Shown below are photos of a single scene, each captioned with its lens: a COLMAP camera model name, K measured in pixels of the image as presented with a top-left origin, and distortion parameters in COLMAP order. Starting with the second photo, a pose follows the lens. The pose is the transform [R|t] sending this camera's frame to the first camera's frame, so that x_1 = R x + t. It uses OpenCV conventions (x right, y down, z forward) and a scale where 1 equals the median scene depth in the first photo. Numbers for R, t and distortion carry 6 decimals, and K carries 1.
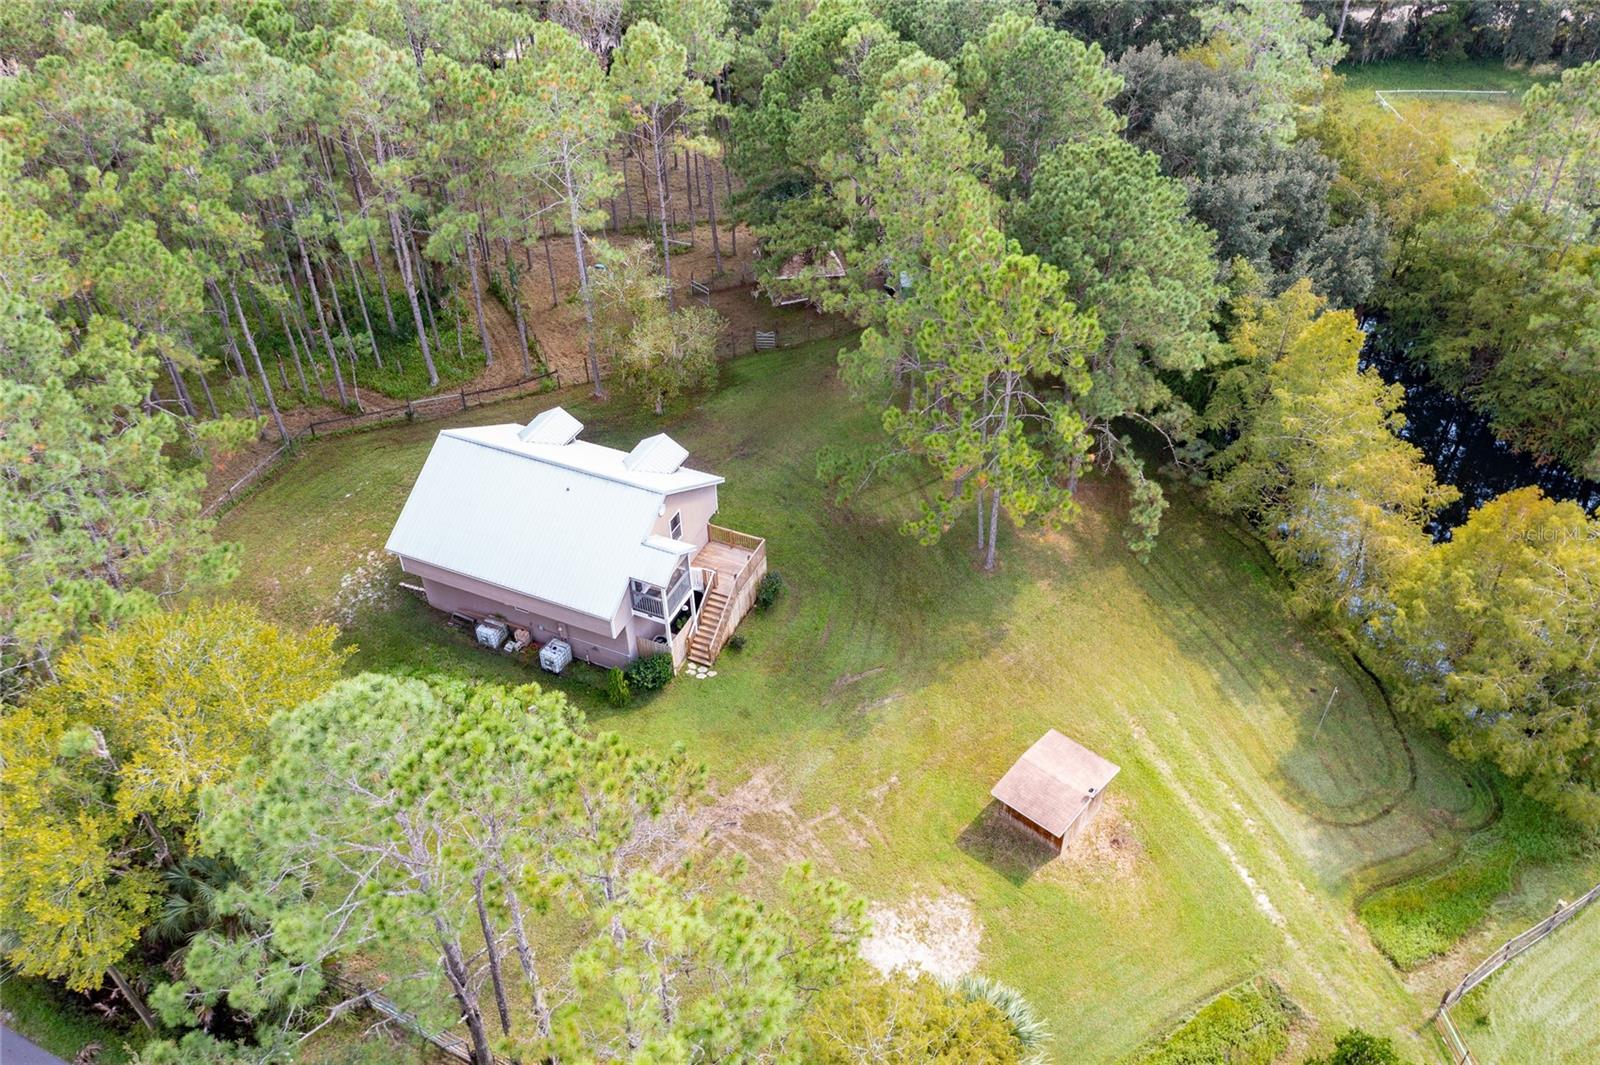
lens RADIAL K [[1299.9, 0, 782.1], [0, 1299.9, 538.2], [0, 0, 1]] dist [-0.021688, 0.063954]
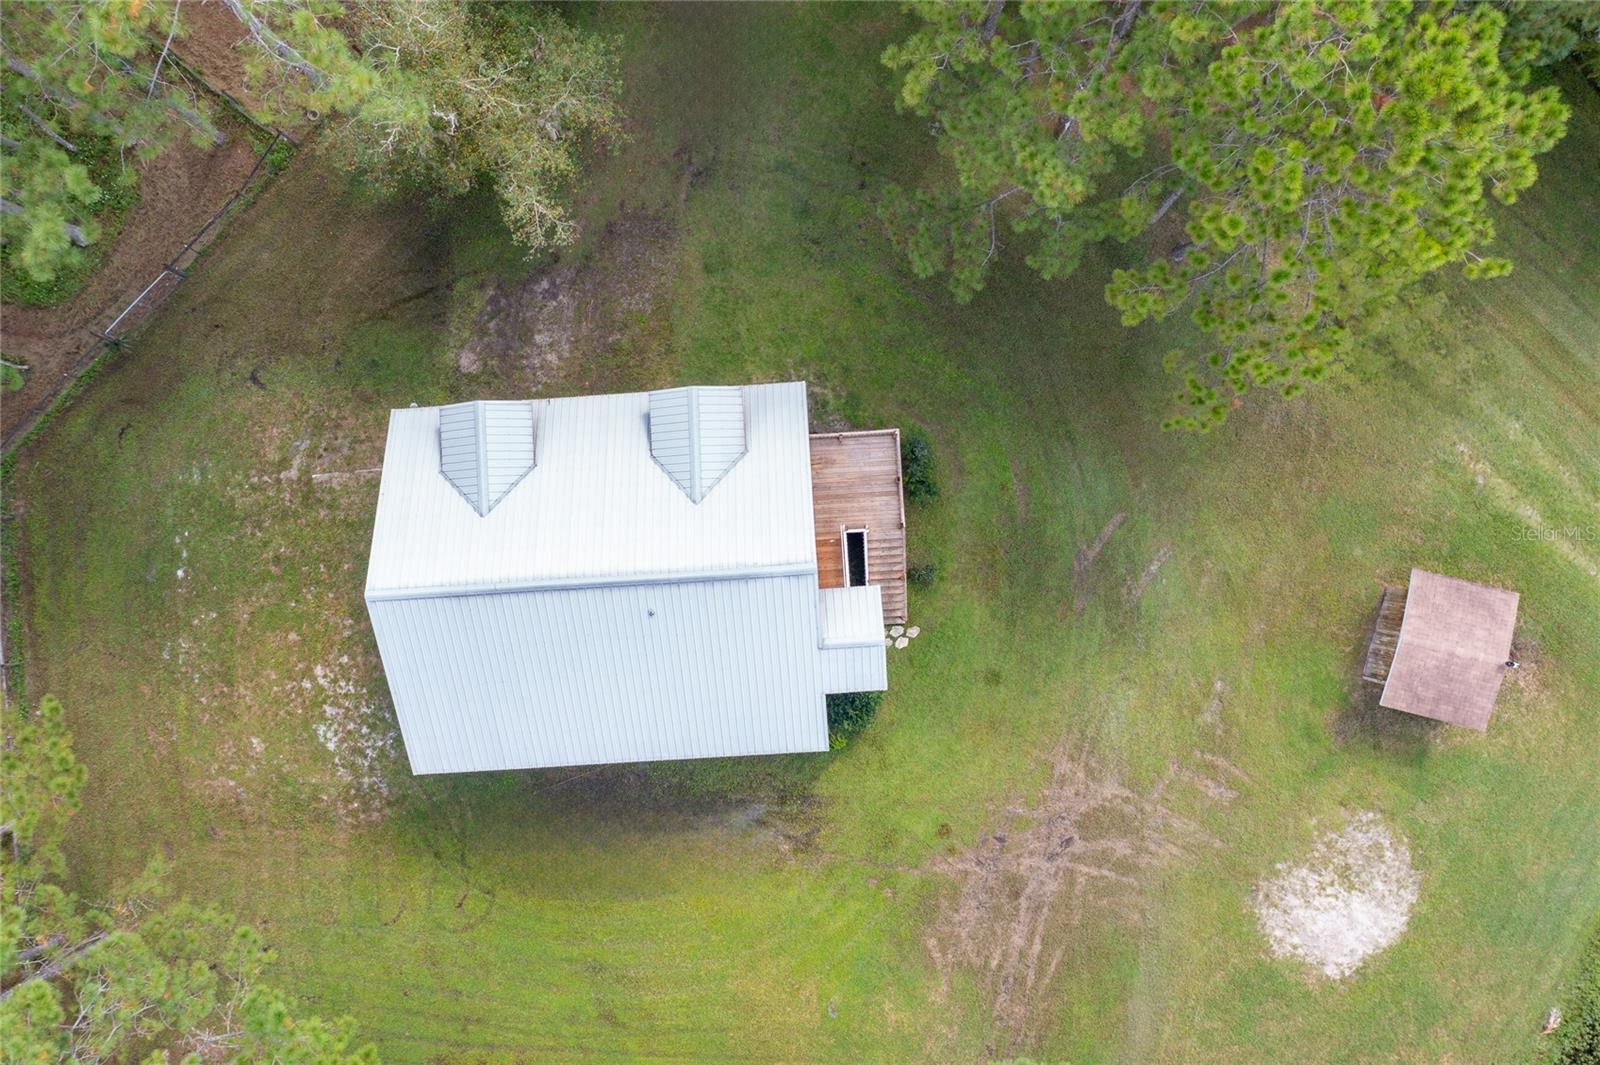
lens RADIAL K [[1299.9, 0, 782.1], [0, 1299.9, 538.2], [0, 0, 1]] dist [-0.021688, 0.063954]
pose [[0.875356, -0.483415, 0.007918, -0.106393], [0.307209, 0.568783, 0.762960, -0.537422], [-0.373330, -0.665429, 0.646397, 0.654313]]
